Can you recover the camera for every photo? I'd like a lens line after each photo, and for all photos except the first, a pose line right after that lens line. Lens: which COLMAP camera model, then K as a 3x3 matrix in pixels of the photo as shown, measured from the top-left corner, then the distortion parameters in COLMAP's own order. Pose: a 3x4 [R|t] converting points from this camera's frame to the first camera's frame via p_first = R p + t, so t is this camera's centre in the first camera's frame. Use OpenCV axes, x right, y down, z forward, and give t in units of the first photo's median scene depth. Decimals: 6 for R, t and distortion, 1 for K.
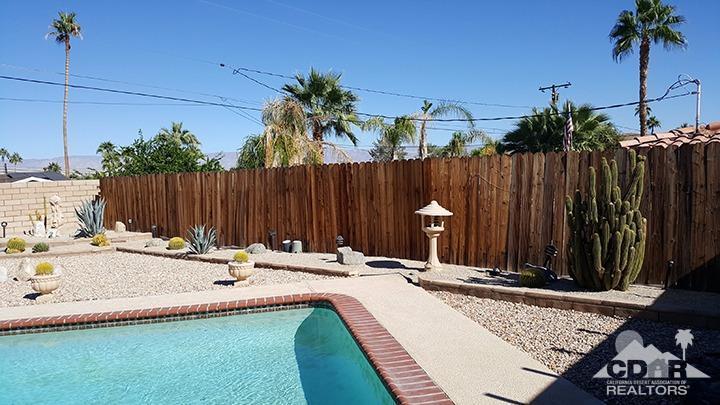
lens RADIAL K [[535.5, 0, 355.6], [0, 535.5, 216.6], [0, 0, 1]] dist [0.190166, -0.398483]
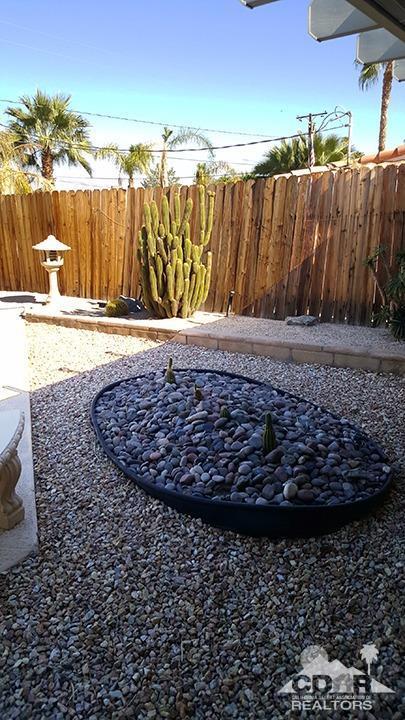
lens RADIAL K [[535.5, 0, 203.0], [0, 535.5, 339.2], [0, 0, 1]] dist [0.190166, -0.398483]
pose [[0.994042, -0.026687, 0.105681, 0.274695], [0.009364, 0.986887, 0.161140, 0.001121], [-0.108595, -0.159191, 0.981257, -0.061447]]
